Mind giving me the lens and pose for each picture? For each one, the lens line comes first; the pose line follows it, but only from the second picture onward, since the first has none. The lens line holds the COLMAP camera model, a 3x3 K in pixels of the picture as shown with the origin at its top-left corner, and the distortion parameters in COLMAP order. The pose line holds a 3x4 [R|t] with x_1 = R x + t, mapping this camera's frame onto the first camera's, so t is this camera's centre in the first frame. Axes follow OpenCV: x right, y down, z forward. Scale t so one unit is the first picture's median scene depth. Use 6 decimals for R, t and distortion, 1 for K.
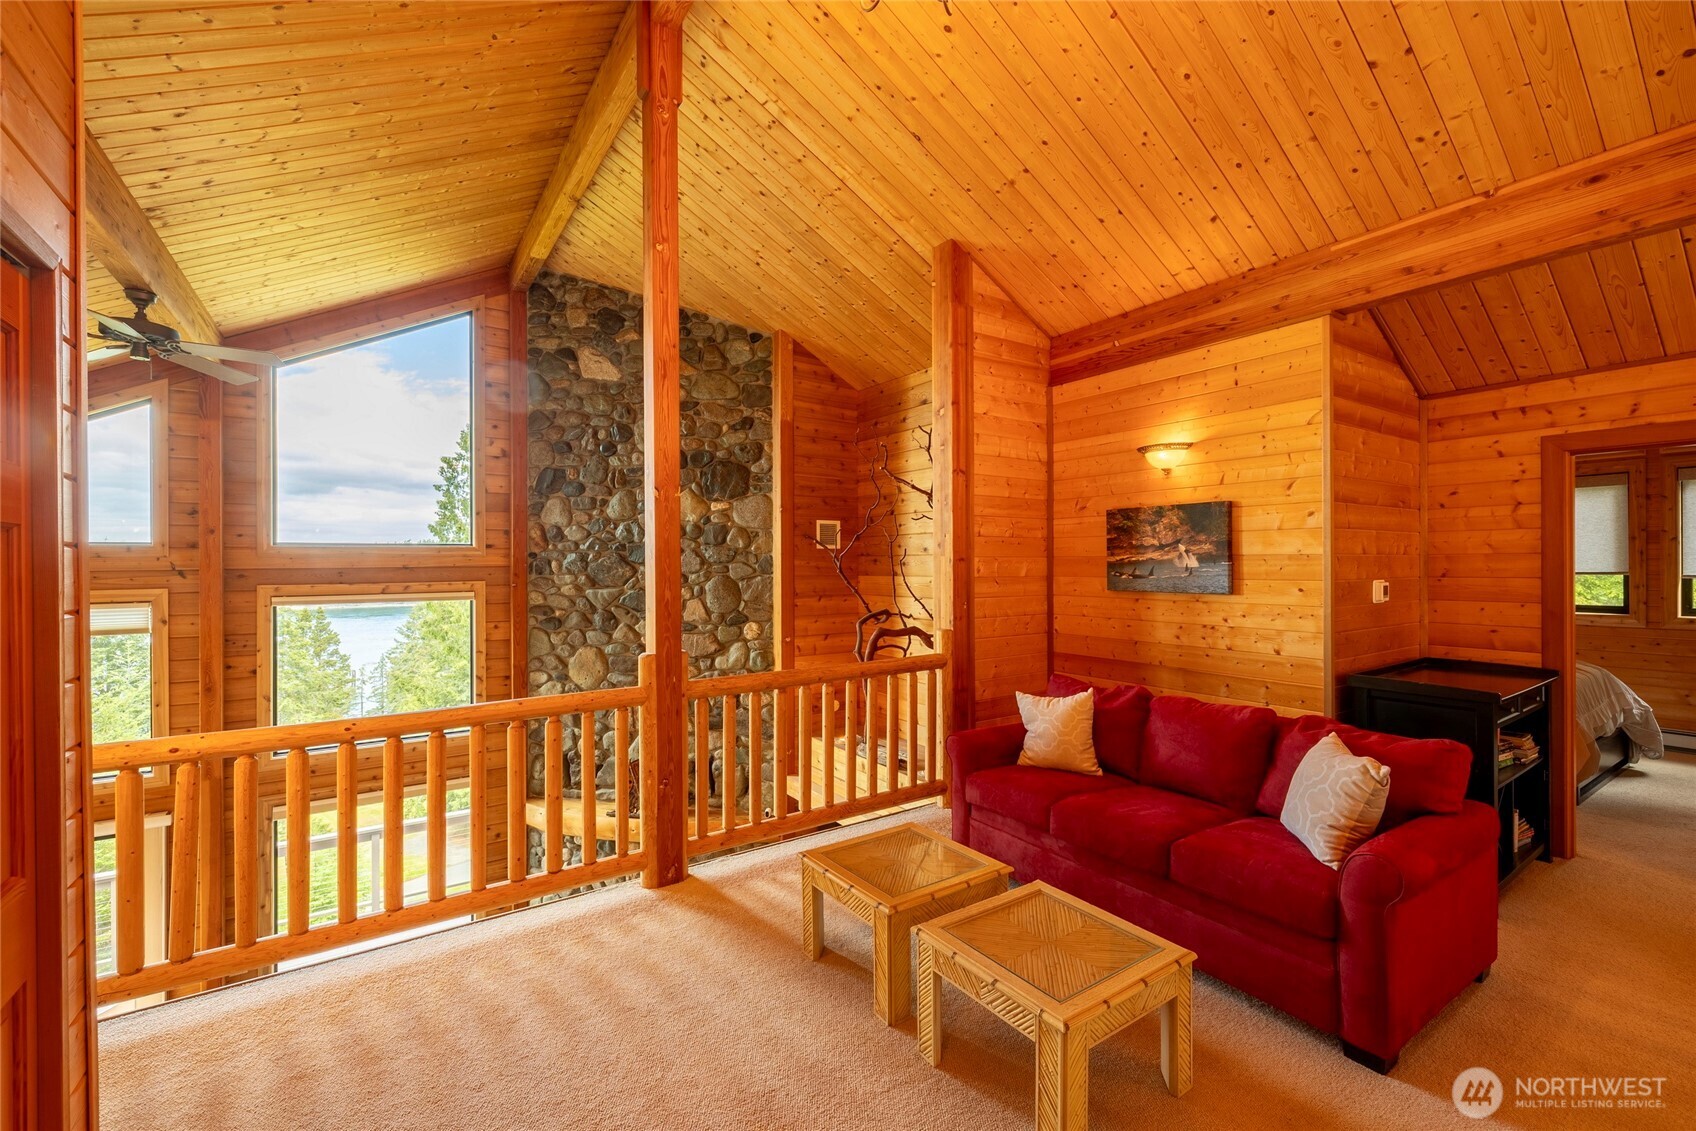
lens RADIAL K [[708.3, 0, 840.4], [0, 708.3, 566.8], [0, 0, 1]] dist [-0.002101, 0.000764]
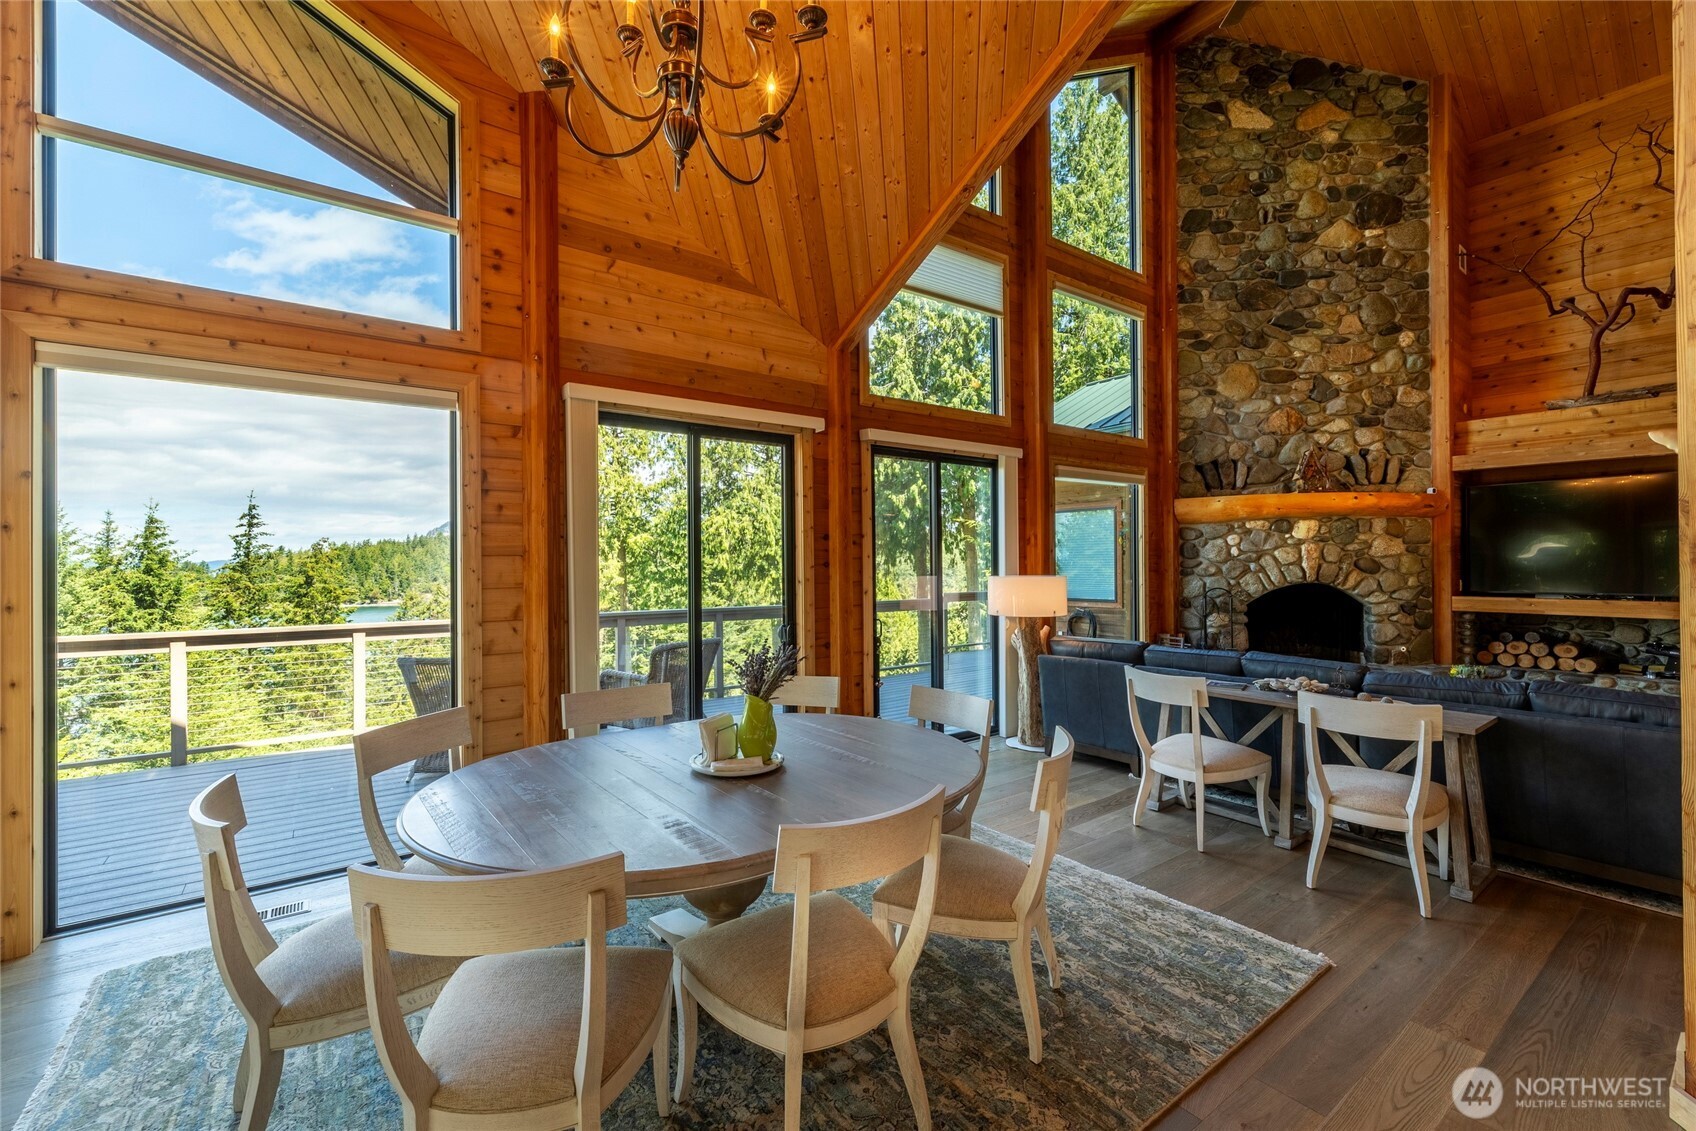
lens RADIAL K [[708.3, 0, 838.6], [0, 708.3, 562.9], [0, 0, 1]] dist [-0.002101, 0.000764]
pose [[0.998977, -0.002466, 0.045156, -1.093111], [0.002696, 0.999984, -0.005036, 0.454682], [-0.045143, 0.005153, 0.998967, -0.107170]]
